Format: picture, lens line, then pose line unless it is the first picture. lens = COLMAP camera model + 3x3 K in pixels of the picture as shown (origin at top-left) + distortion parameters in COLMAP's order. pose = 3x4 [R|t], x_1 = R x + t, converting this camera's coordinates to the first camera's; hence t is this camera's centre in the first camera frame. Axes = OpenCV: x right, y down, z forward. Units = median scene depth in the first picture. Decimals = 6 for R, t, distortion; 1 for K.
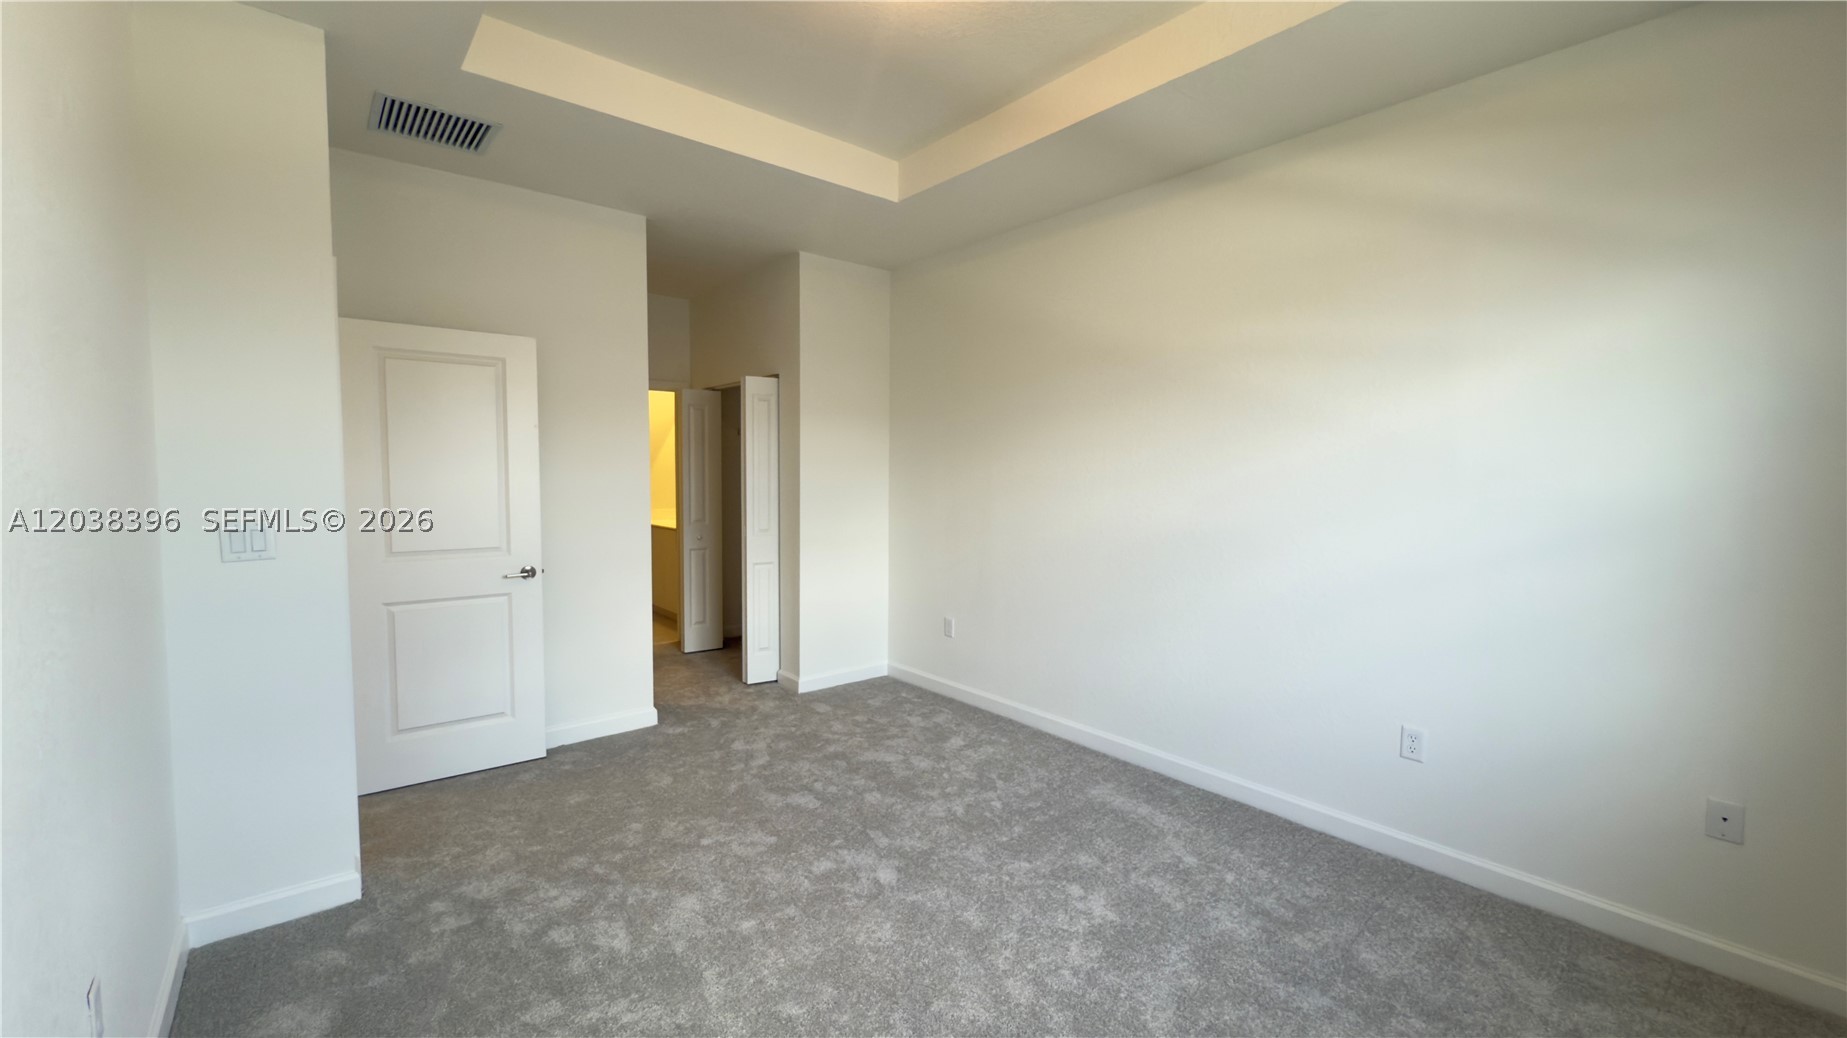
lens RADIAL K [[734.1, 0, 925.9], [0, 734.1, 518.2], [0, 0, 1]] dist [-0.001775, -0.000030]
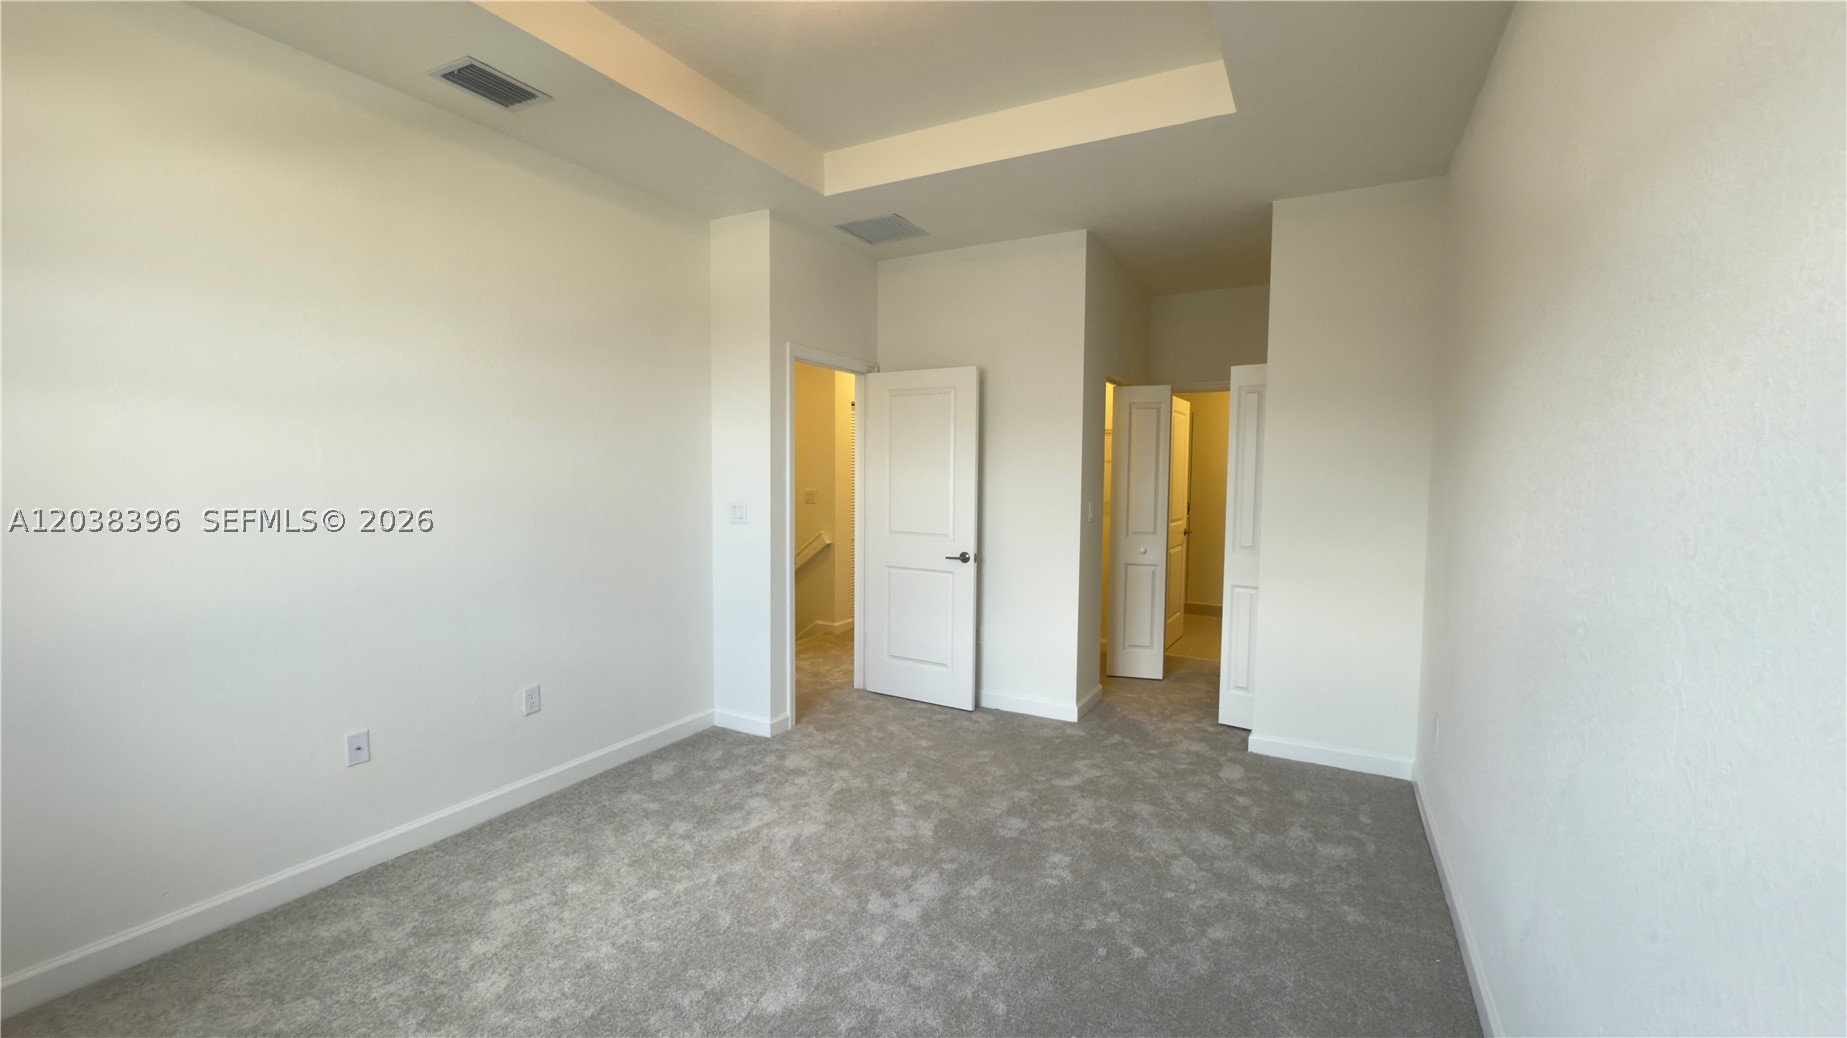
lens RADIAL K [[734.1, 0, 925.9], [0, 734.1, 518.2], [0, 0, 1]] dist [-0.001775, -0.000030]
pose [[0.374306, 0.057997, -0.925490, 0.528874], [-0.066628, 0.997145, 0.035540, -0.028292], [0.924908, 0.048361, 0.377101, 0.436438]]
